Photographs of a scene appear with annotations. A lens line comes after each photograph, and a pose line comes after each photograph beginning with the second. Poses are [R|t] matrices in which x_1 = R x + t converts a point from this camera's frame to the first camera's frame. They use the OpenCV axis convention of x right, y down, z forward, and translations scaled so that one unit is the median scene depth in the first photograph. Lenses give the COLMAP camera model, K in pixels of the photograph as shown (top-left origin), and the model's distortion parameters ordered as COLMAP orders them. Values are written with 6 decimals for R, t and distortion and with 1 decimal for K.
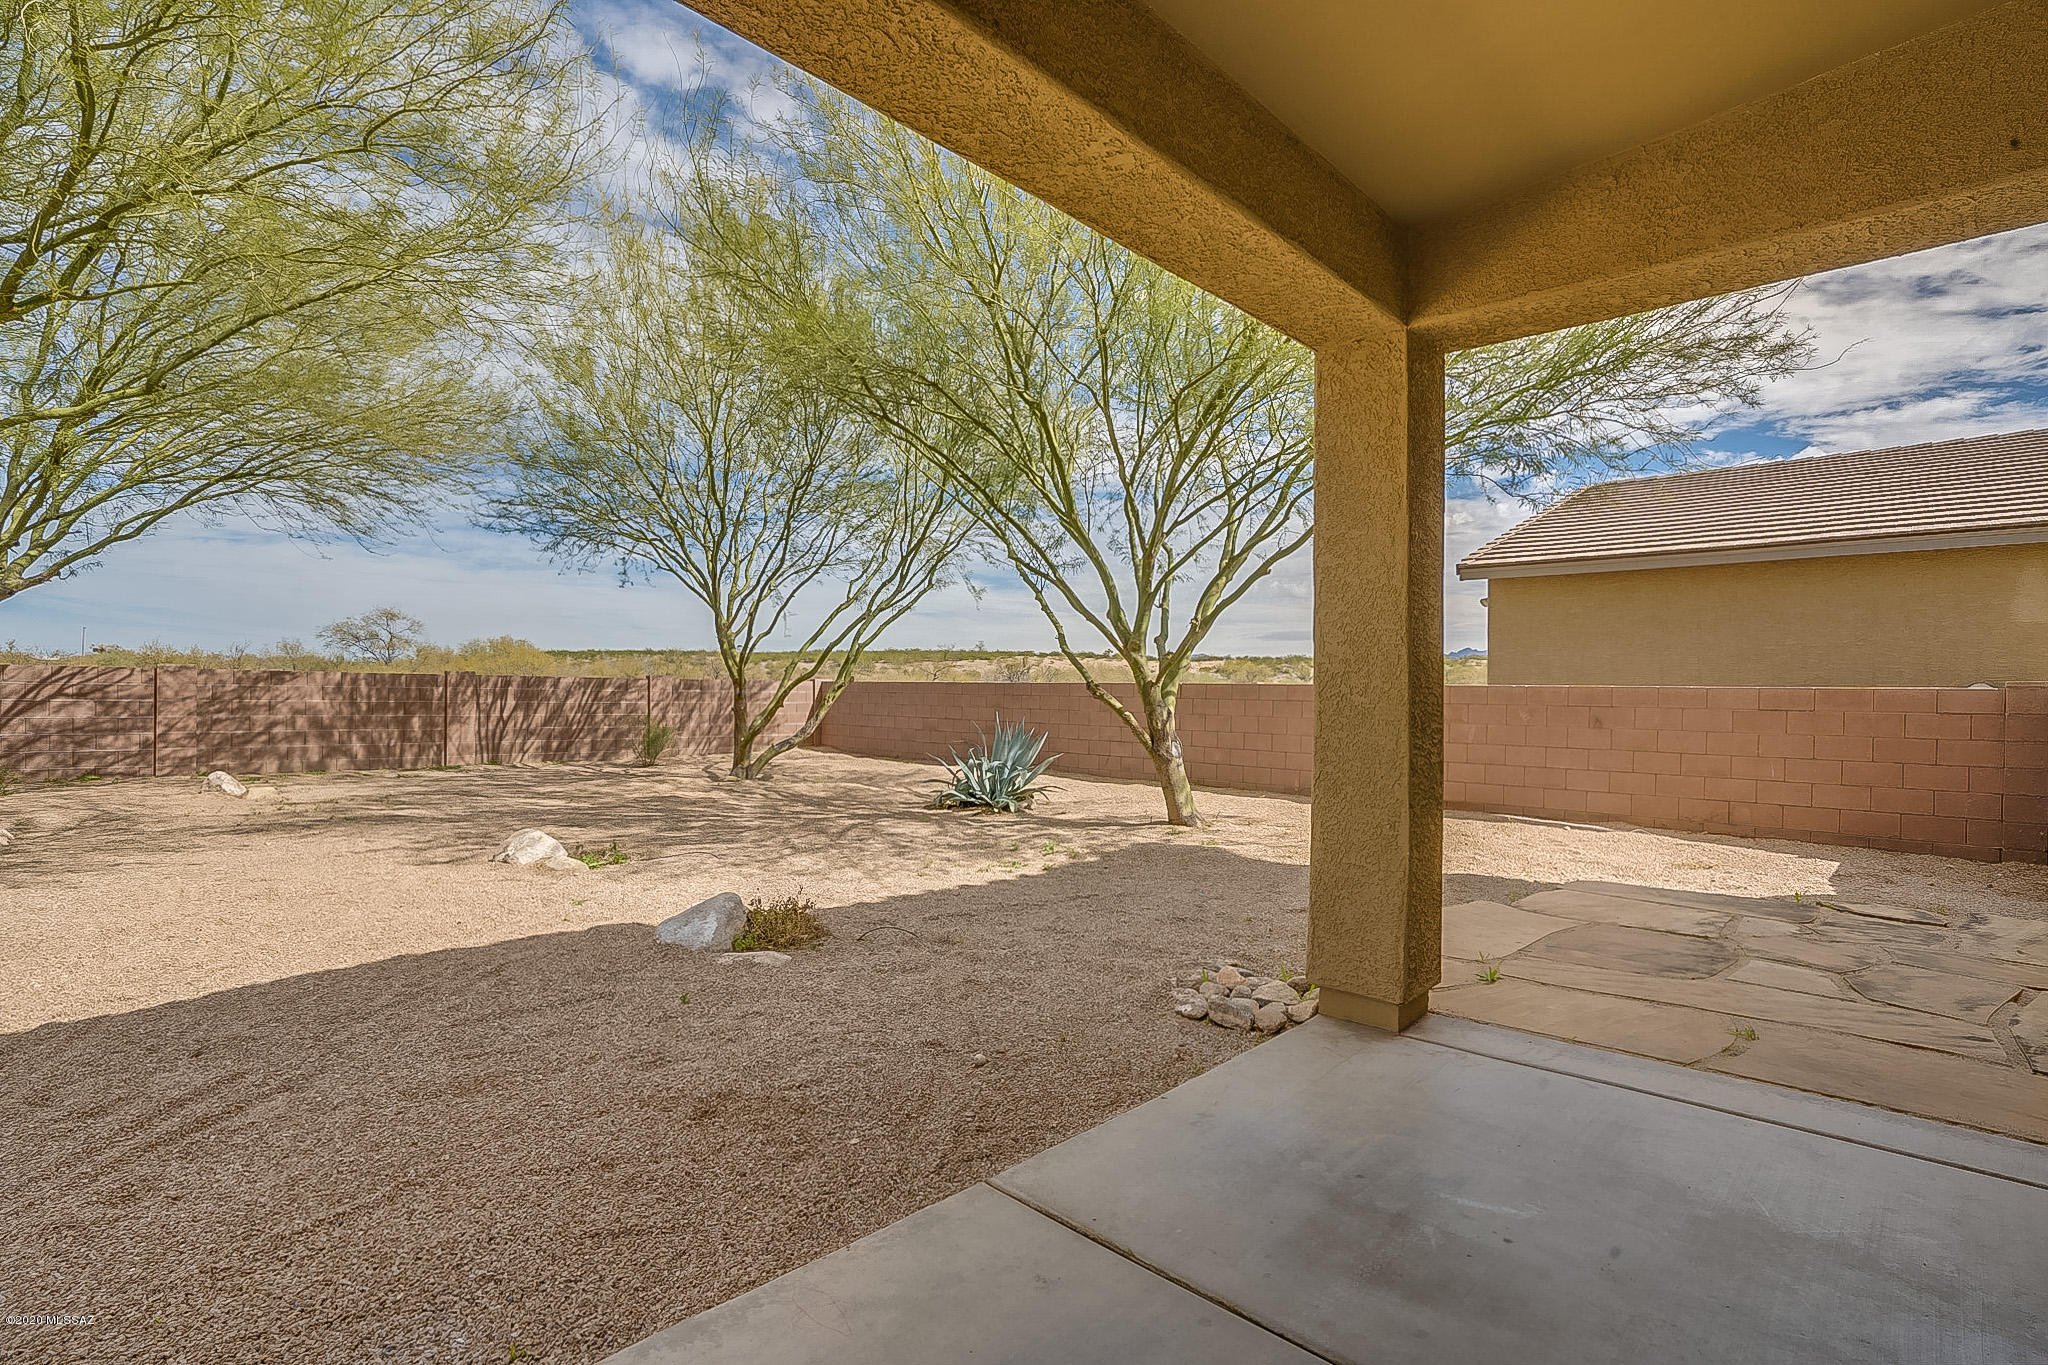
lens RADIAL K [[966.0, 0, 1024.2], [0, 966.0, 699.1], [0, 0, 1]] dist [-0.048911, -0.000036]
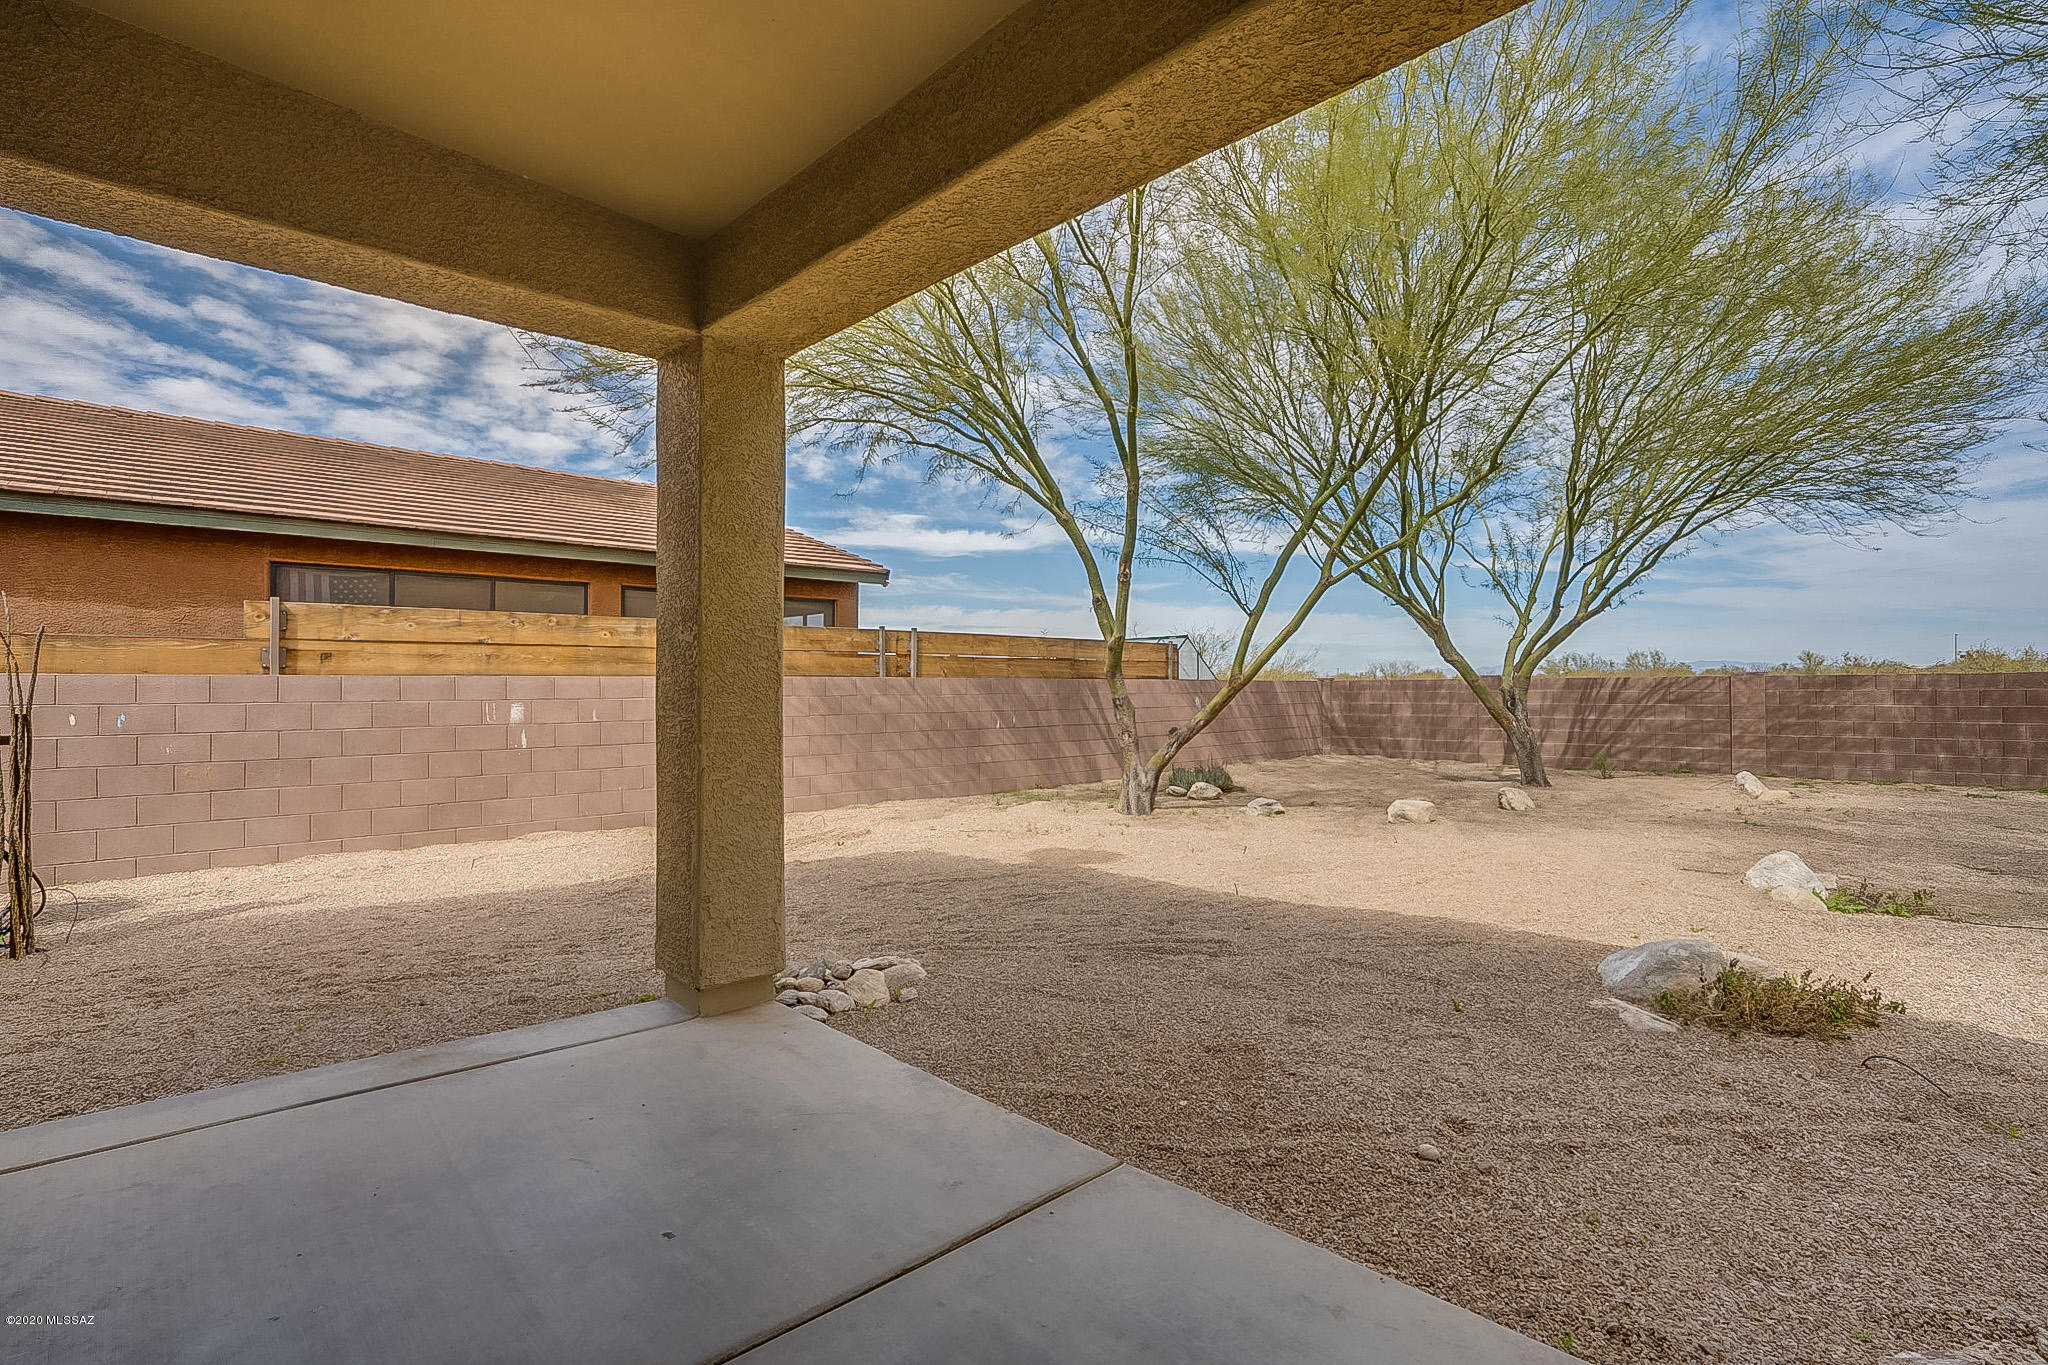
lens RADIAL K [[966.0, 0, 1024.2], [0, 966.0, 699.1], [0, 0, 1]] dist [-0.048911, -0.000036]
pose [[-0.043784, -0.008866, -0.999002, 0.206914], [0.001164, 0.999959, -0.008925, 0.002353], [0.999040, -0.001553, -0.043772, 0.193600]]
